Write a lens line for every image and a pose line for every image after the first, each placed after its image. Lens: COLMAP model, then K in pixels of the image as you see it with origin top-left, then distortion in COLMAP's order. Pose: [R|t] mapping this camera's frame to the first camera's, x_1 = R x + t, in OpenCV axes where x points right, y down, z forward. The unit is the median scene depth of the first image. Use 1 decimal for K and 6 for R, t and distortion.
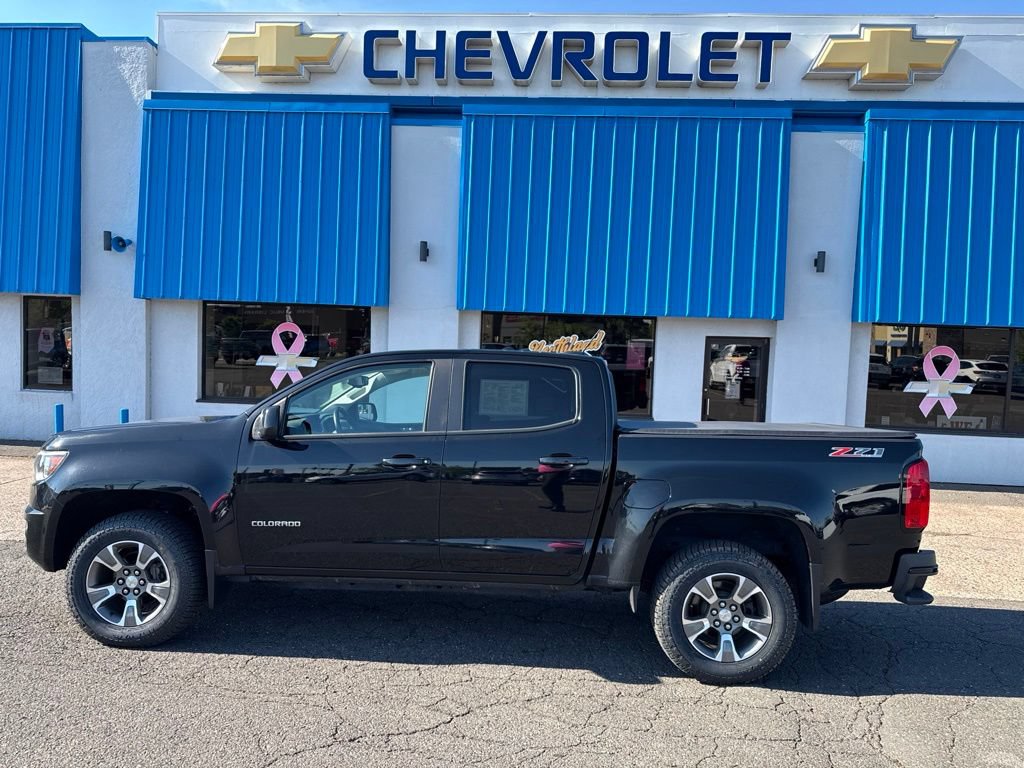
lens RADIAL K [[718.5, 0, 504.6], [0, 718.5, 389.1], [0, 0, 1]] dist [0.056511, -0.072718]
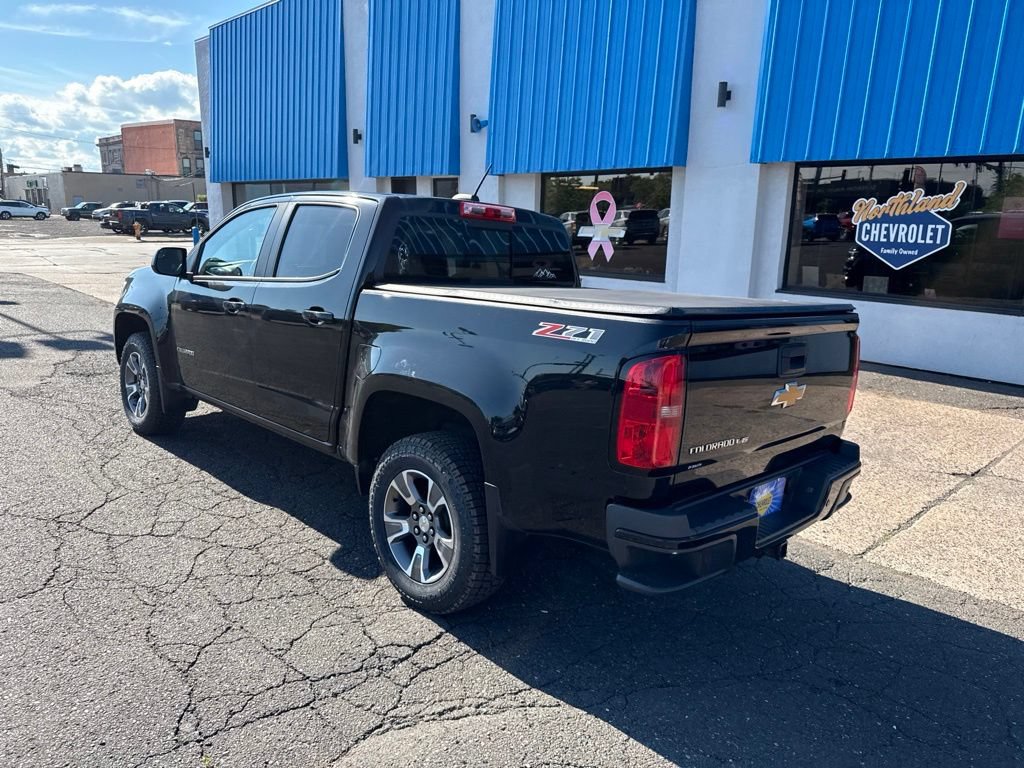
lens RADIAL K [[718.5, 0, 513.0], [0, 718.5, 374.7], [0, 0, 1]] dist [0.056511, -0.072718]
pose [[0.740956, 0.124879, -0.659841, 0.847755], [-0.030675, 0.987826, 0.152506, 0.028466], [0.670853, -0.092760, 0.735766, 0.489327]]
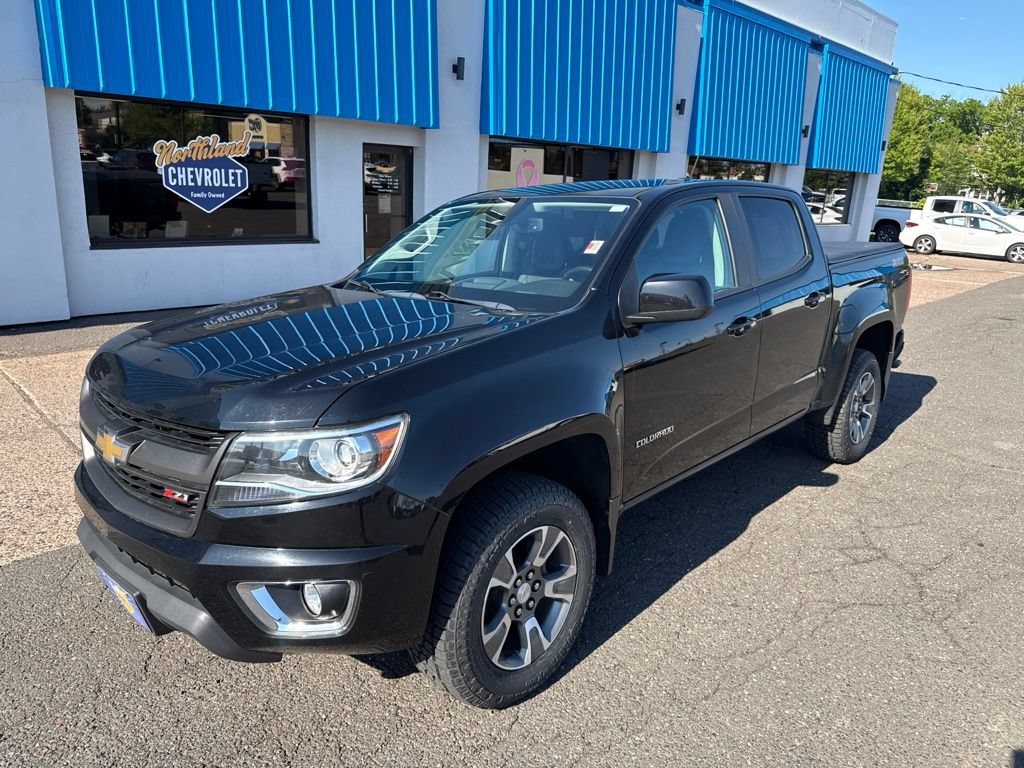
lens RADIAL K [[718.5, 0, 502.4], [0, 718.5, 381.8], [0, 0, 1]] dist [0.056511, -0.072718]
pose [[0.648420, -0.214472, 0.730447, -0.920886], [0.020581, 0.964083, 0.264802, -0.056244], [-0.761004, -0.156670, 0.629545, 0.673909]]
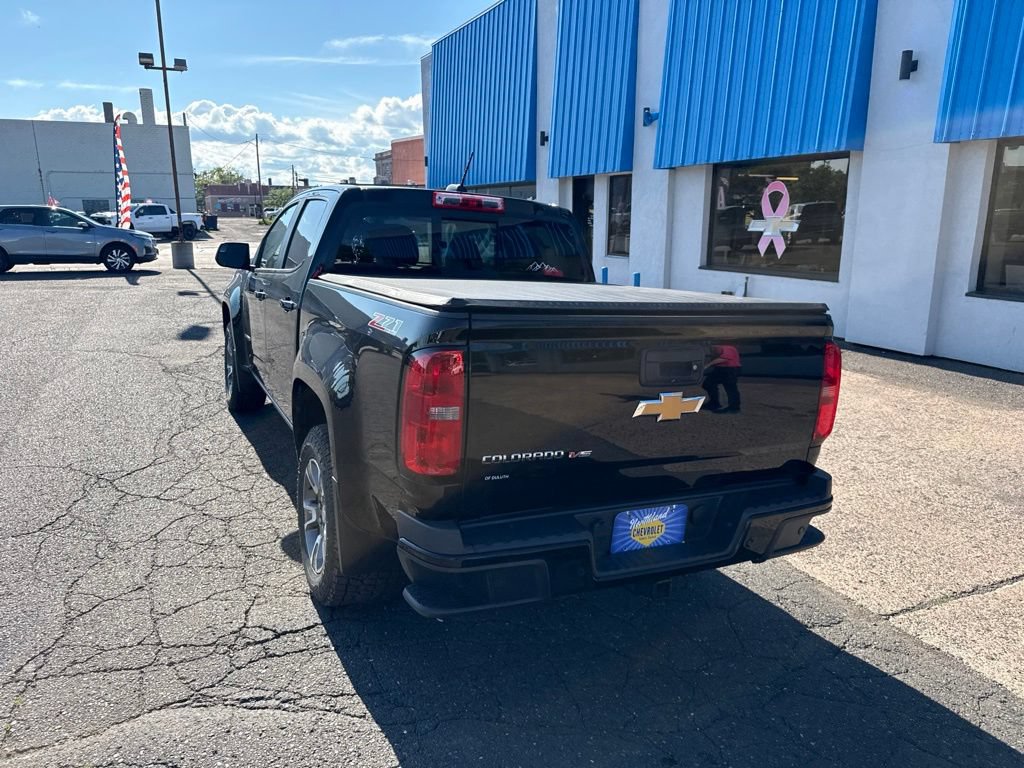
lens RADIAL K [[718.5, 0, 515.3], [0, 718.5, 374.1], [0, 0, 1]] dist [0.056511, -0.072718]
pose [[0.487602, 0.155460, -0.859114, 1.025685], [-0.032202, 0.986552, 0.160244, 0.029642], [0.872472, -0.050470, 0.486051, 0.784740]]
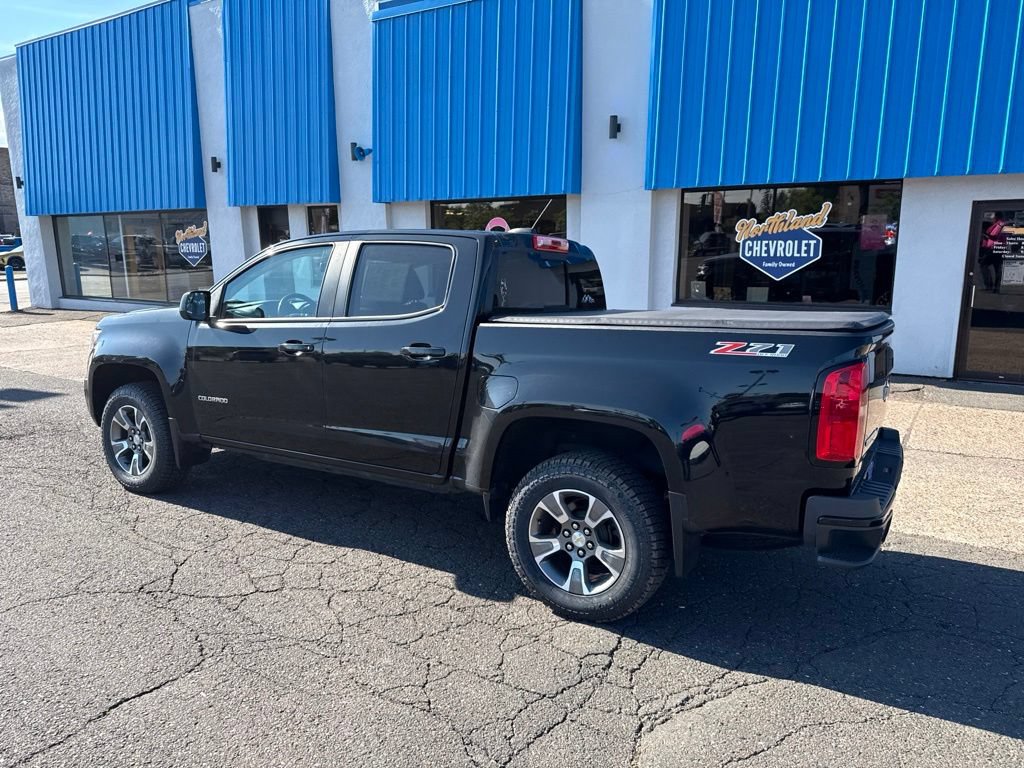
lens RADIAL K [[718.5, 0, 505.0], [0, 718.5, 380.6], [0, 0, 1]] dist [0.056511, -0.072718]
pose [[0.880089, 0.048182, -0.472358, 0.594838], [0.014703, 0.991595, 0.128540, 0.022110], [0.474581, -0.120072, 0.871984, 0.250658]]
